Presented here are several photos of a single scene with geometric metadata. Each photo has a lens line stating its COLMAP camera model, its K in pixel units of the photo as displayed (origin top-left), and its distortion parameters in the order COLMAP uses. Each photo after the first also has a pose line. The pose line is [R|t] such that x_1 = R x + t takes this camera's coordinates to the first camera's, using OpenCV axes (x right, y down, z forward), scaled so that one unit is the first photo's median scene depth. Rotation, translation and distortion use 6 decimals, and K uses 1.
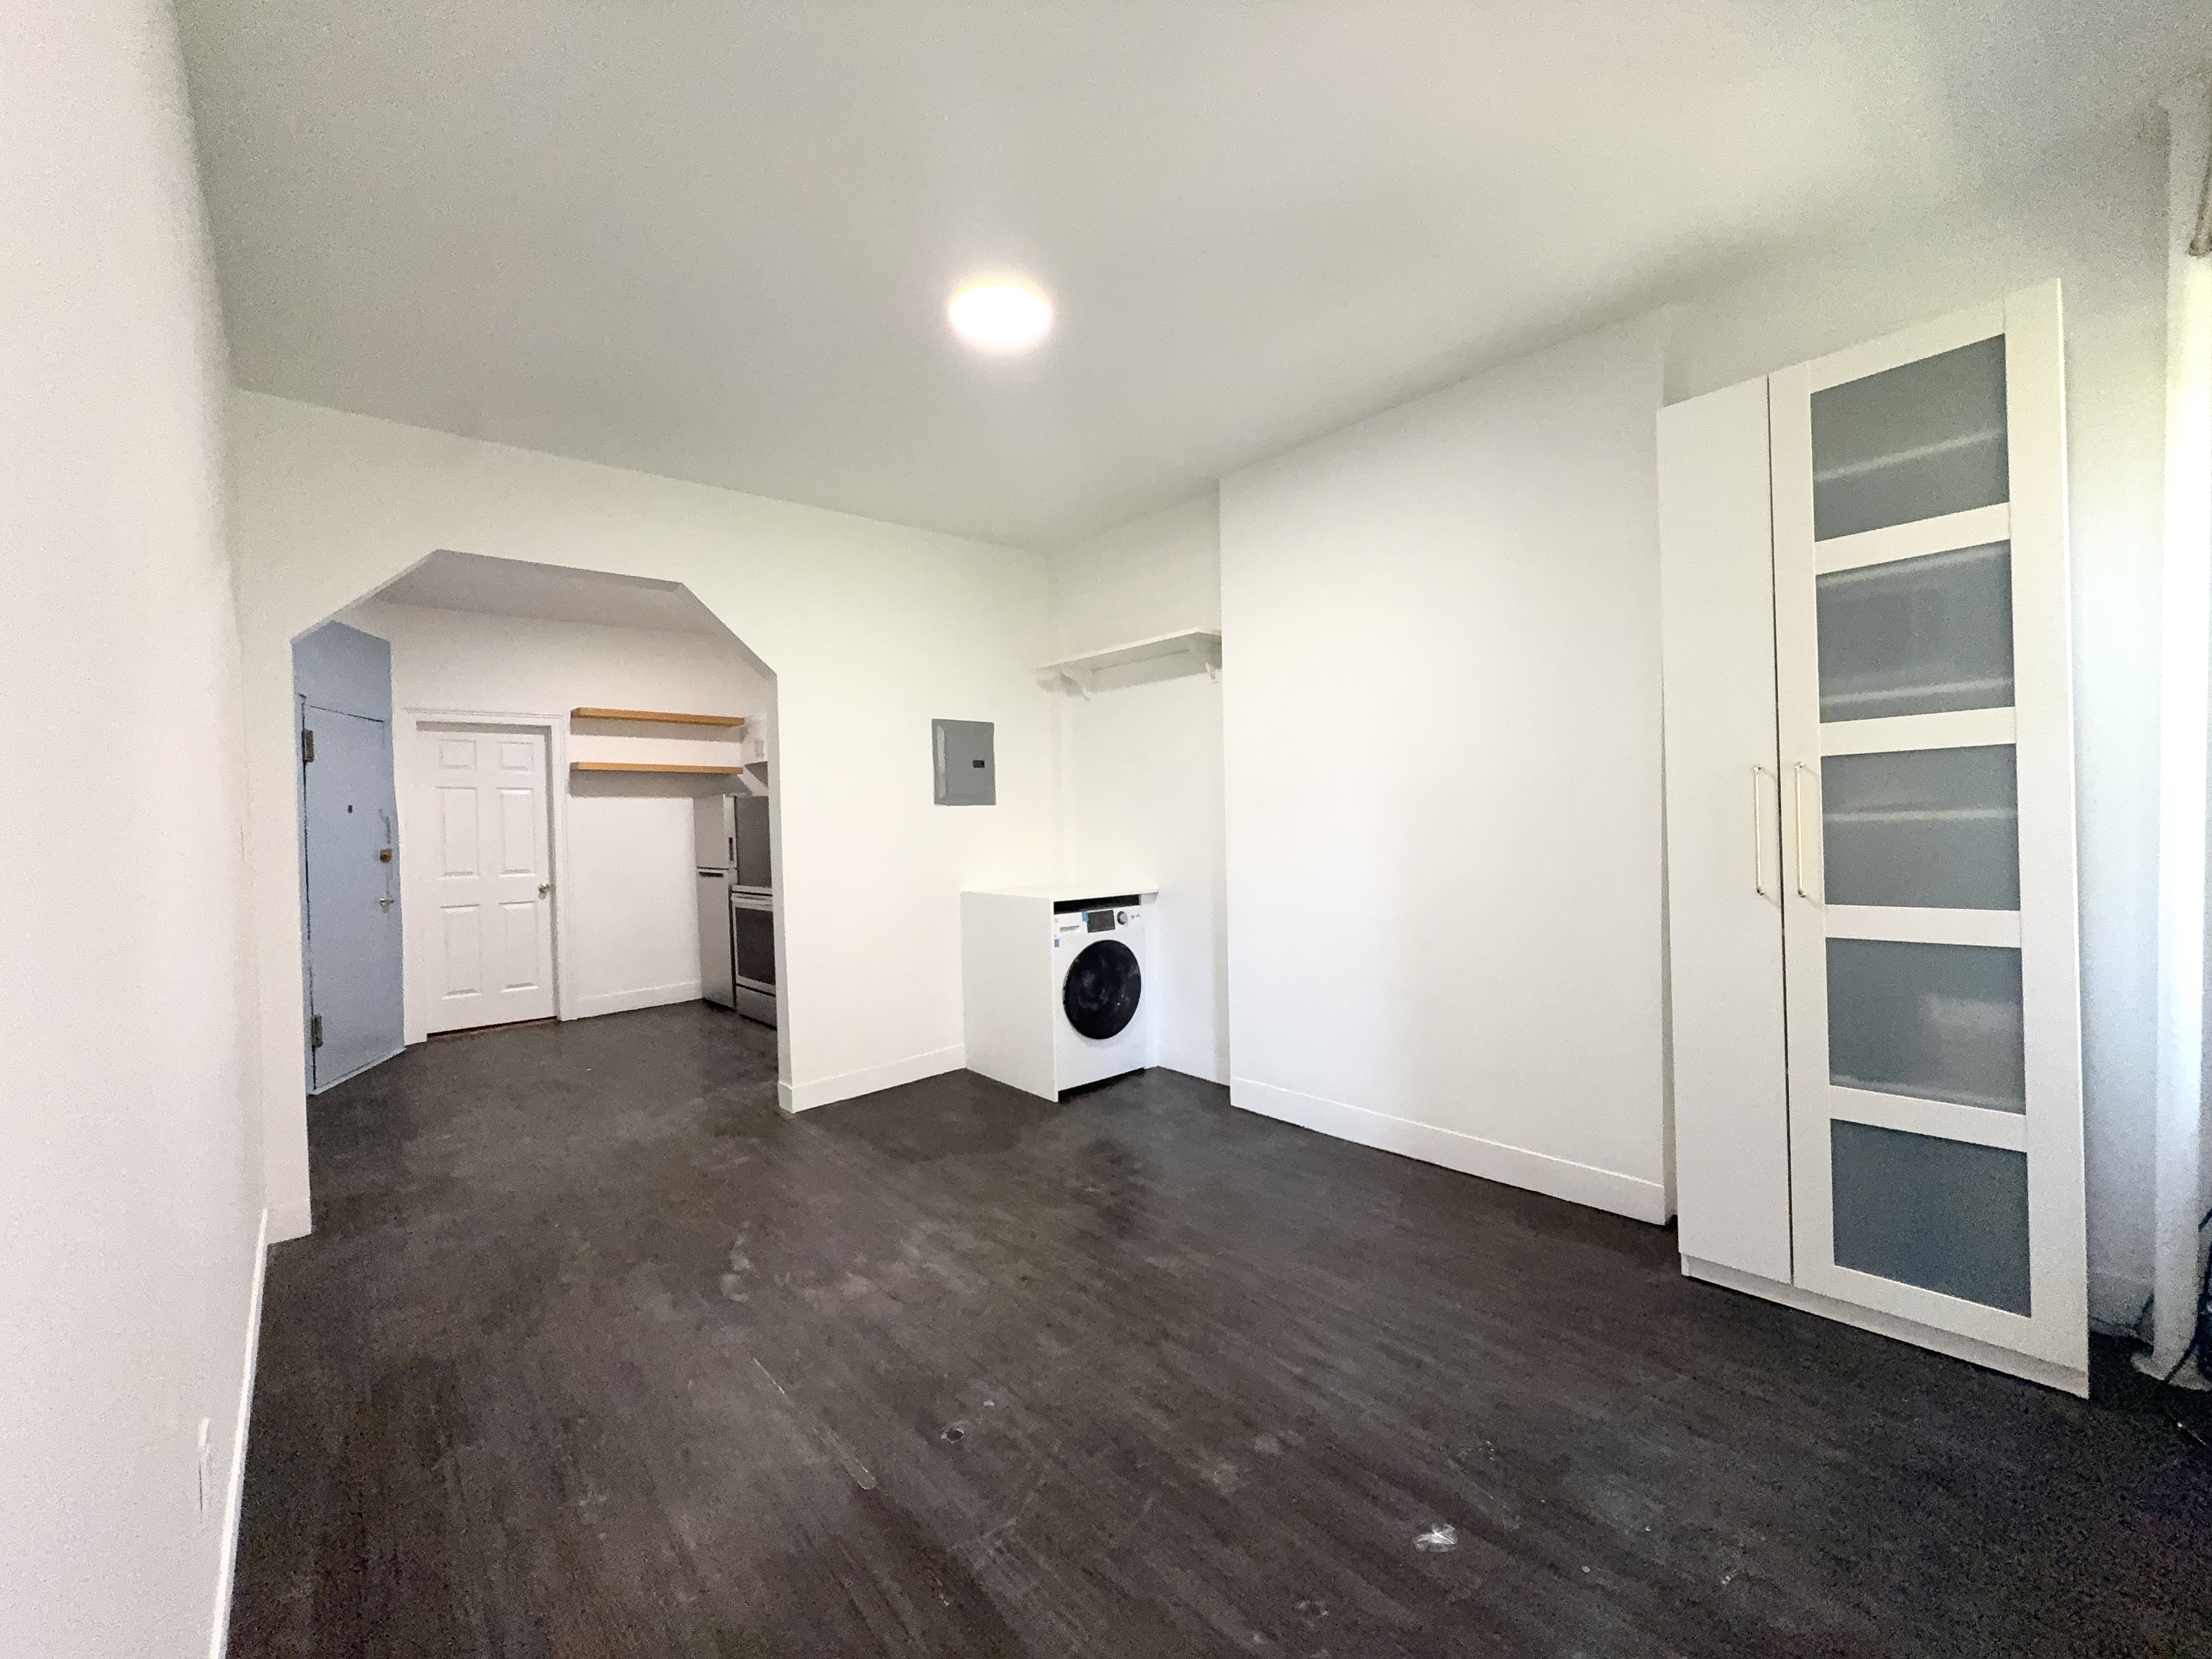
lens RADIAL K [[880.9, 0, 1108.6], [0, 880.9, 825.6], [0, 0, 1]] dist [-0.006056, 0.000418]
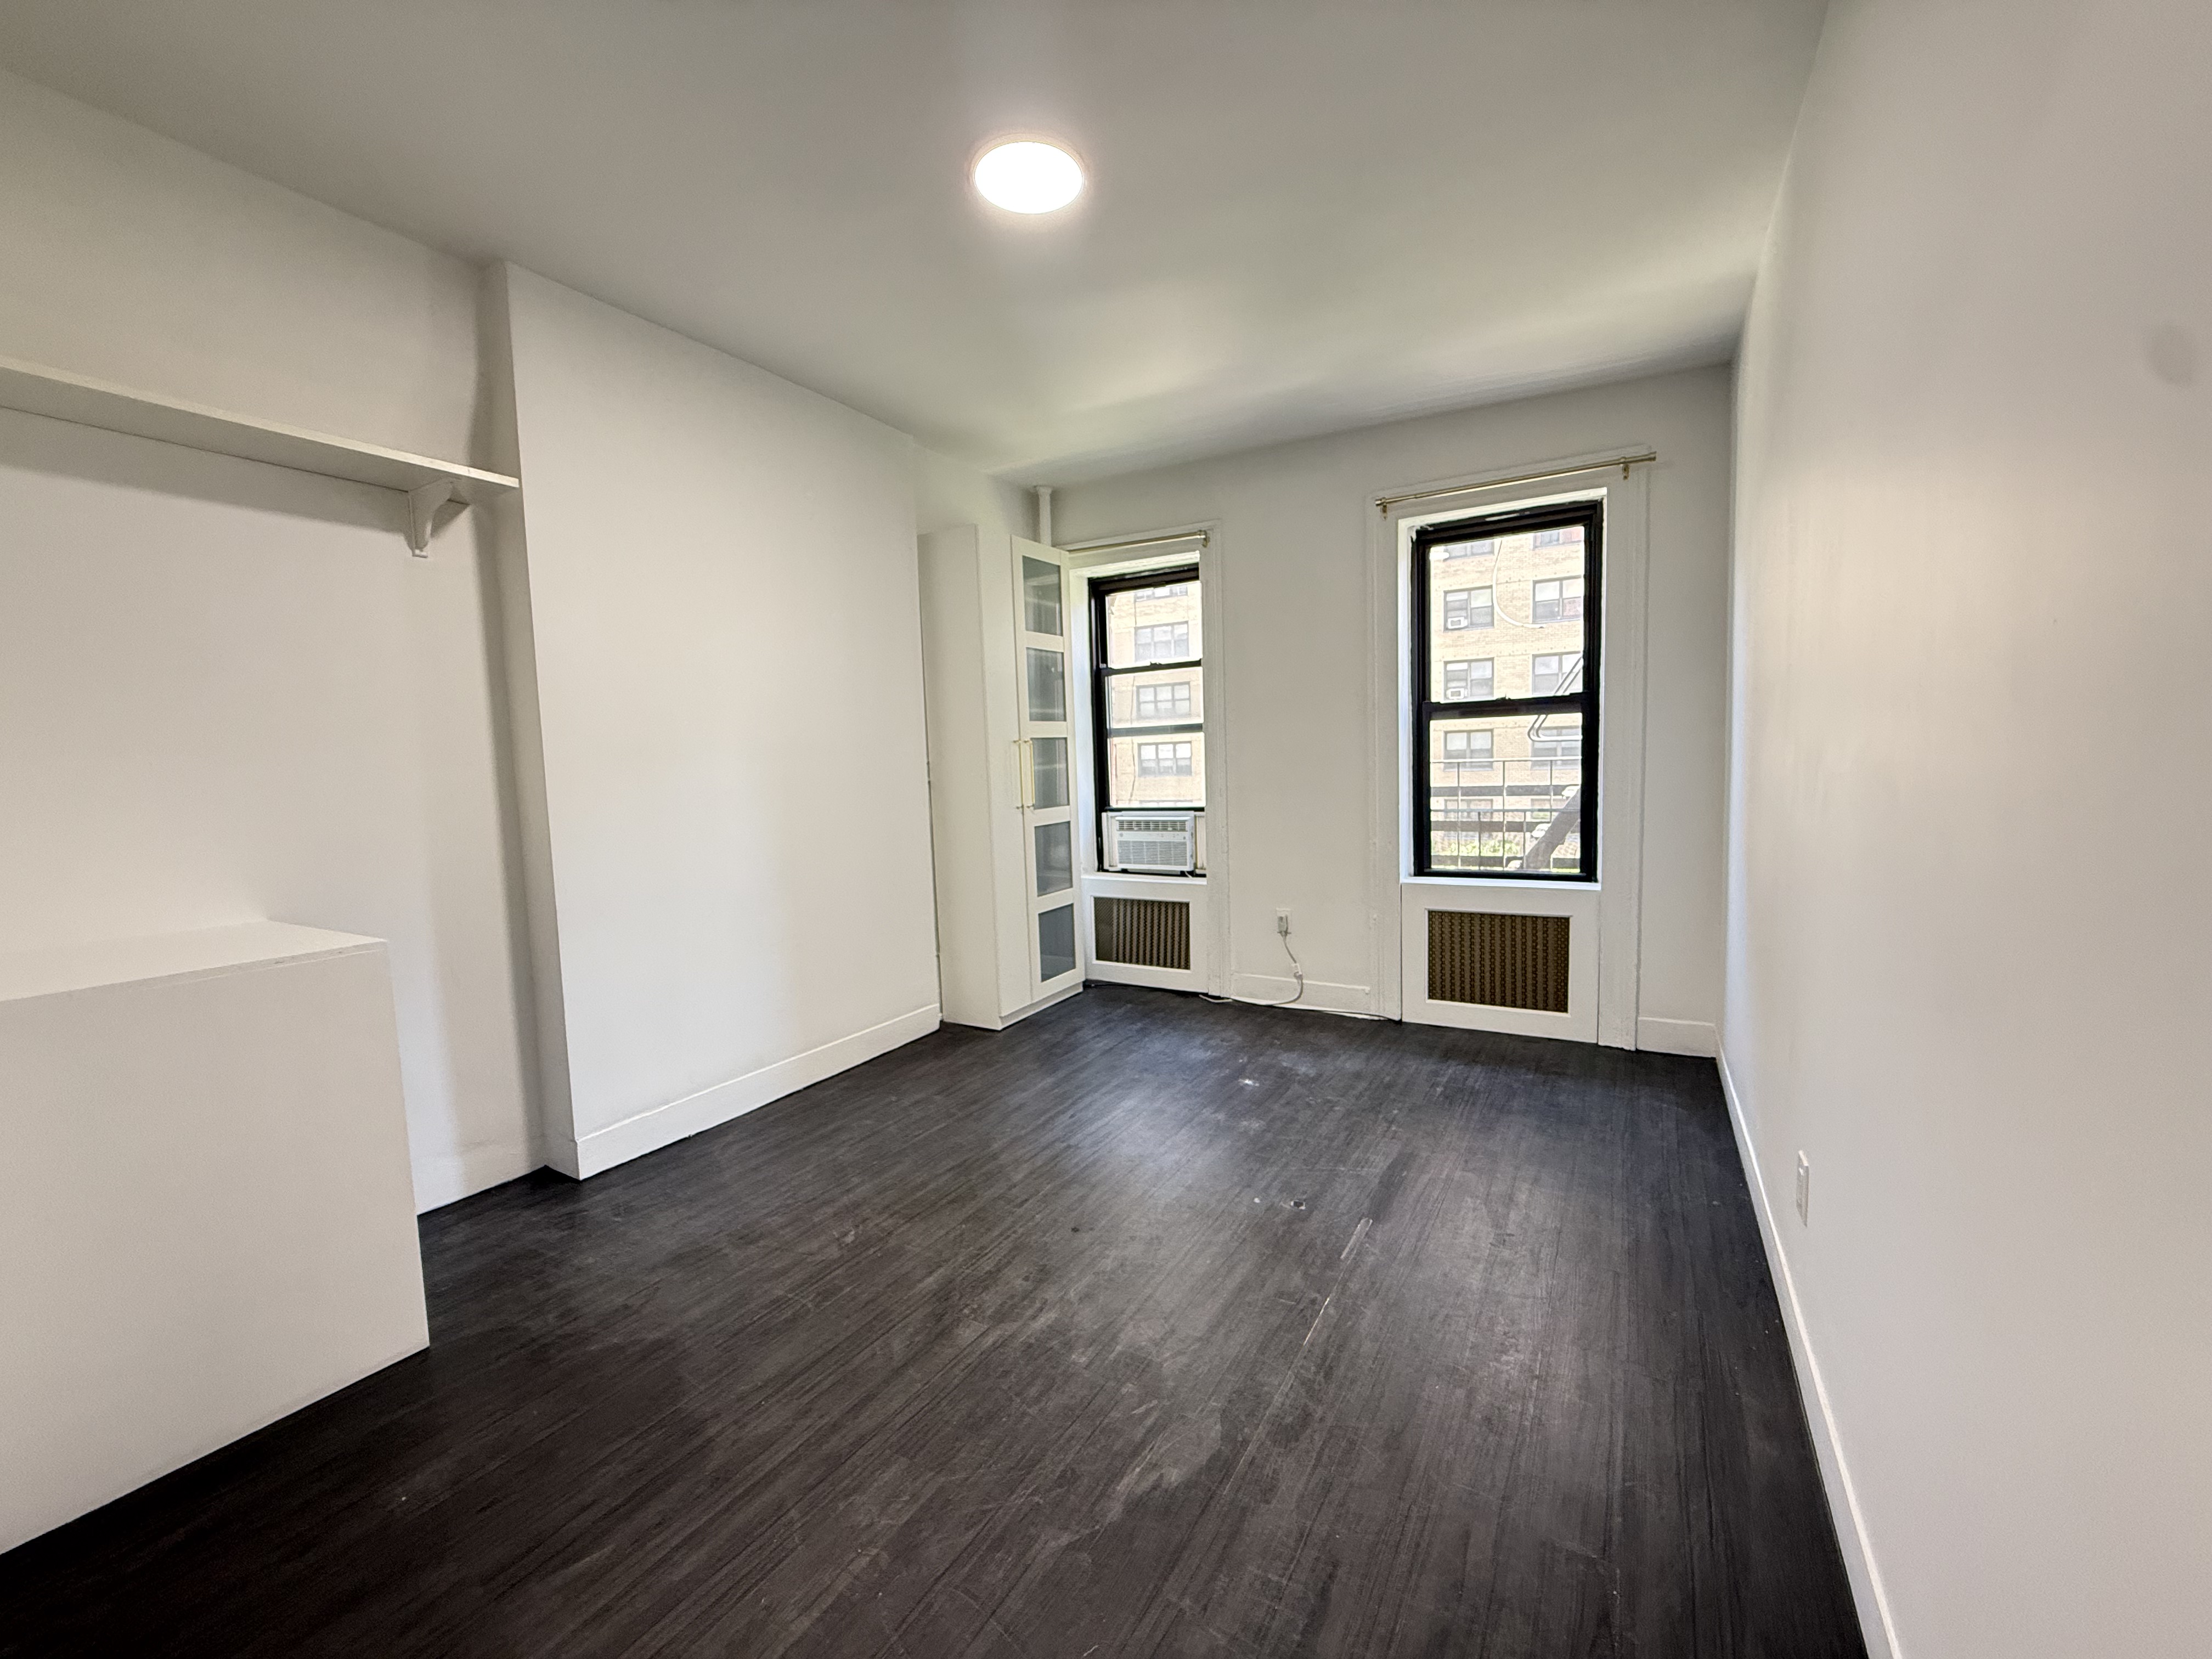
lens RADIAL K [[880.9, 0, 1097.4], [0, 880.9, 827.6], [0, 0, 1]] dist [-0.006056, 0.000418]
pose [[-0.284918, -0.043817, 0.957550, -0.839363], [0.041622, 0.997447, 0.058027, 0.011424], [-0.957648, 0.056388, -0.282366, 1.012941]]
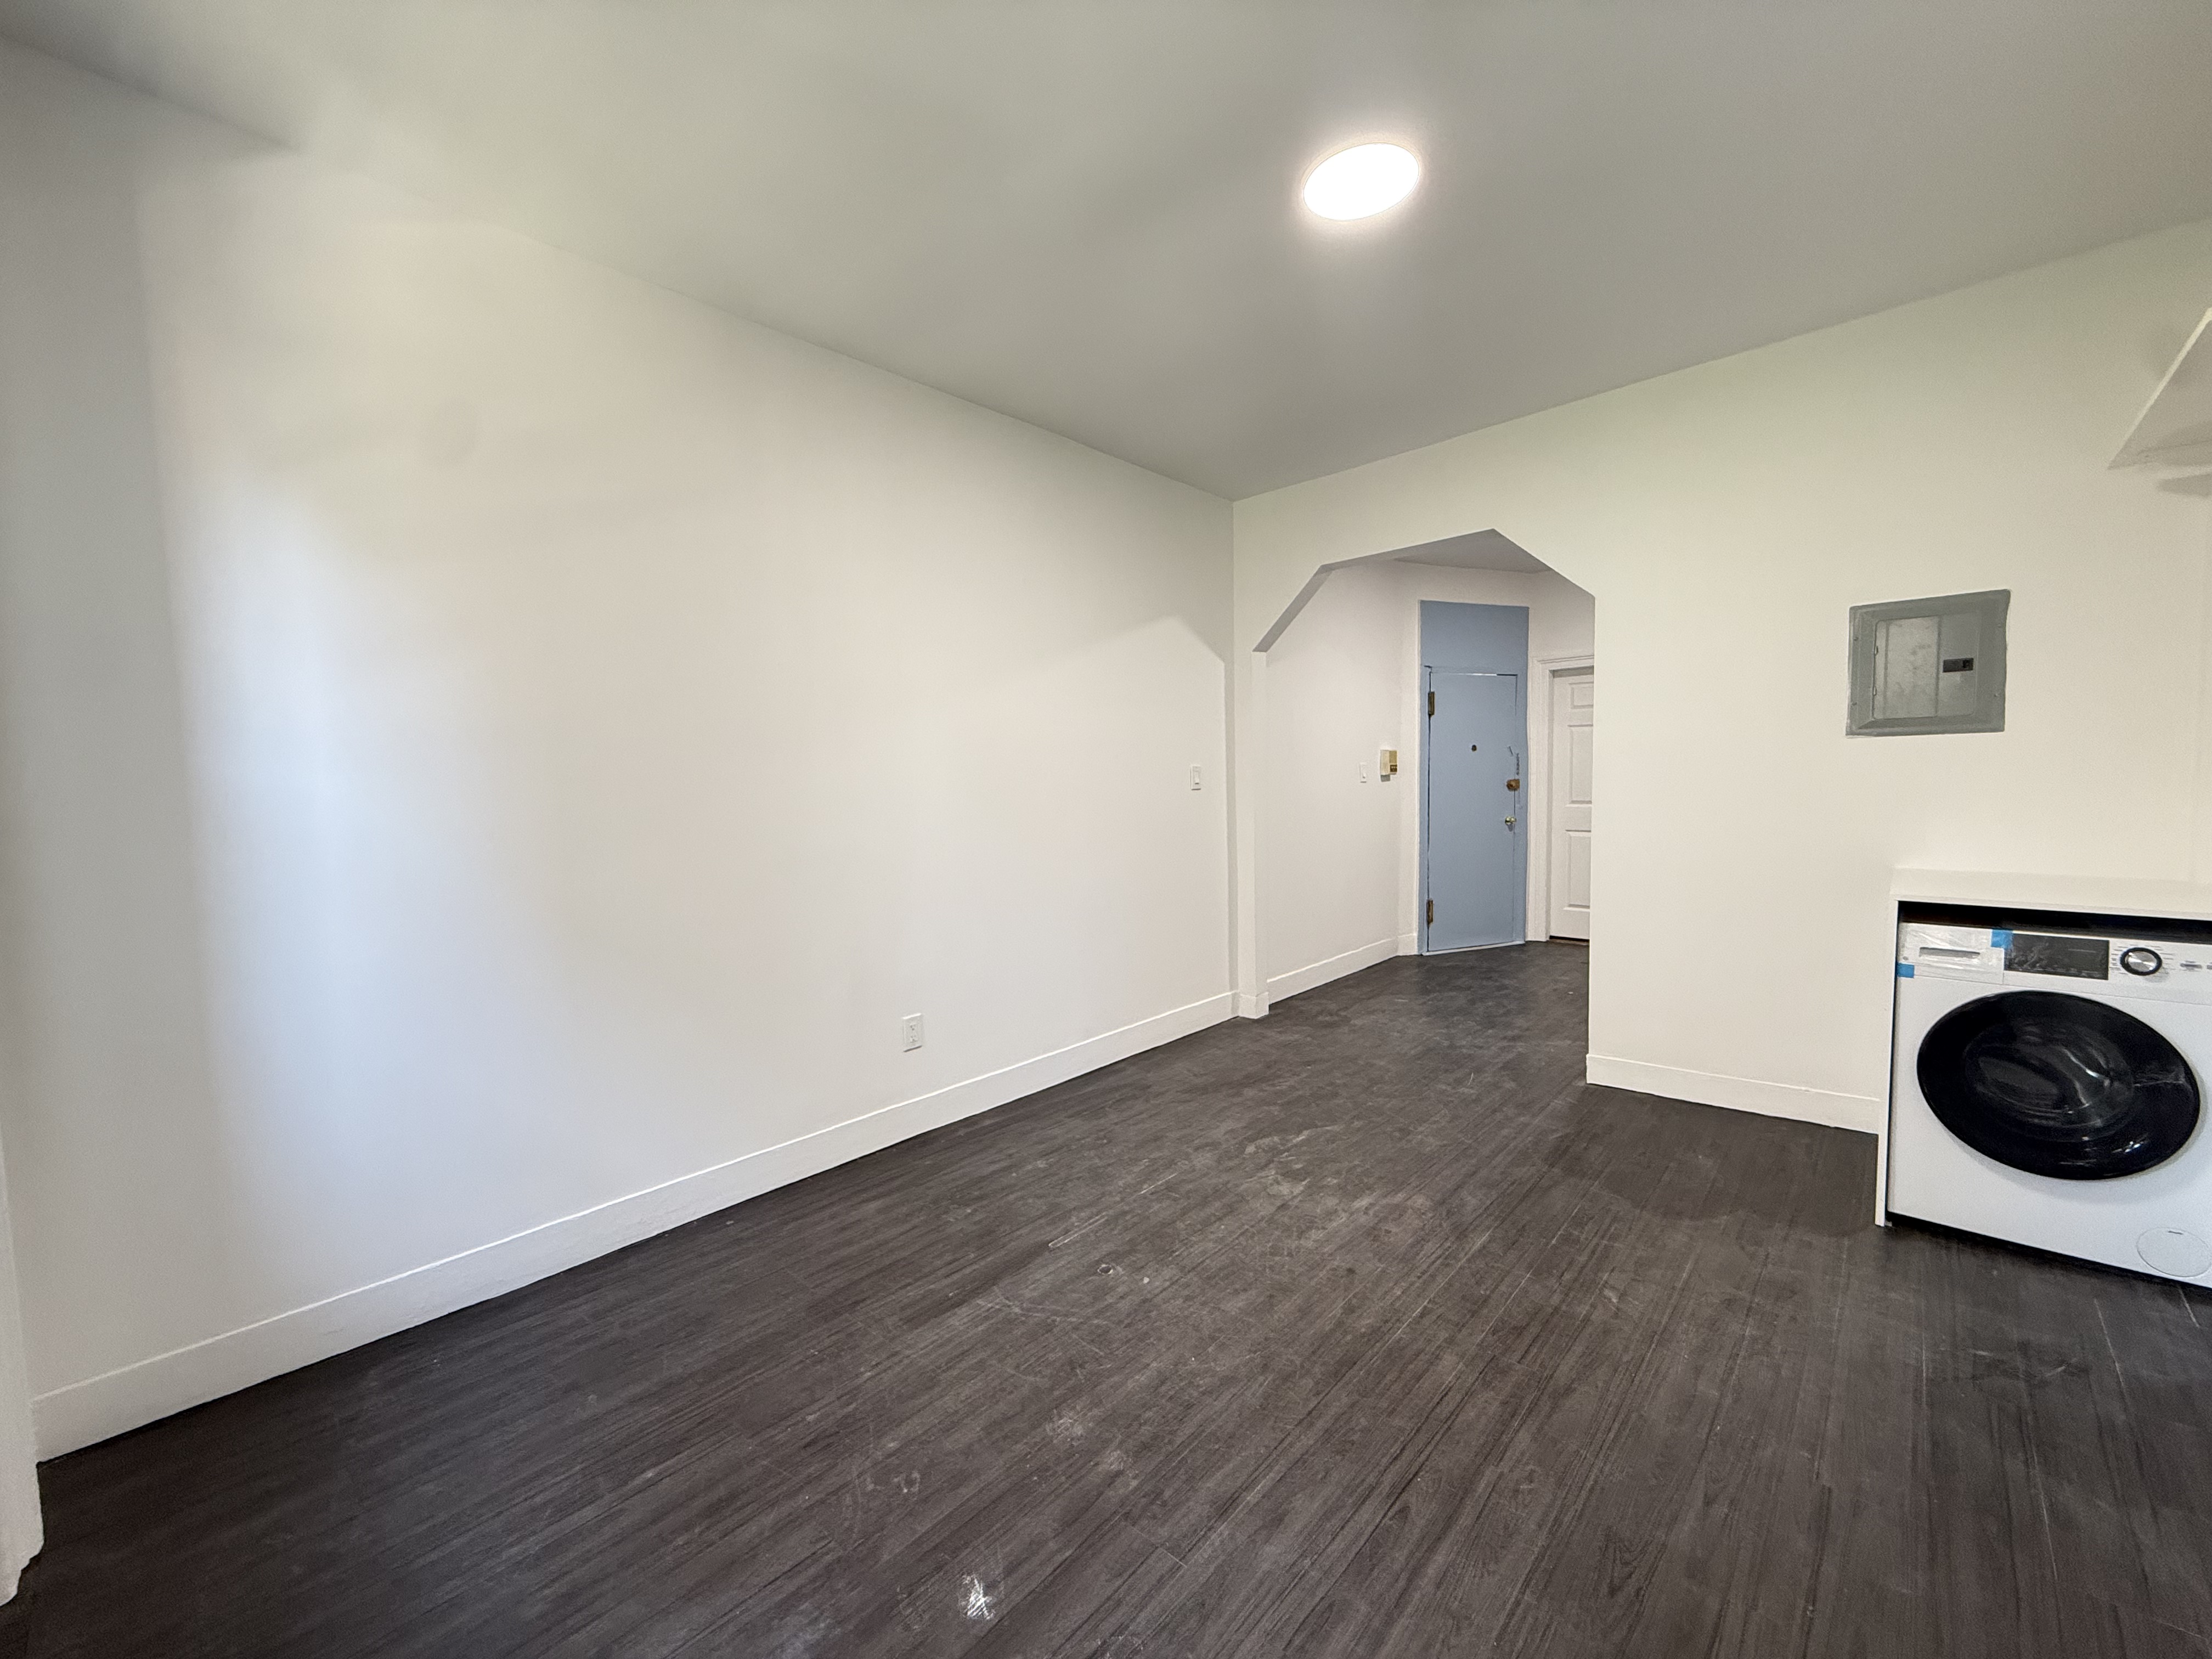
lens RADIAL K [[880.9, 0, 1107.8], [0, 880.9, 830.9], [0, 0, 1]] dist [-0.006056, 0.000418]
pose [[0.096471, 0.082918, -0.991876, 0.627567], [0.013692, 0.996319, 0.084621, -0.024563], [0.995242, -0.021744, 0.094981, 0.550301]]
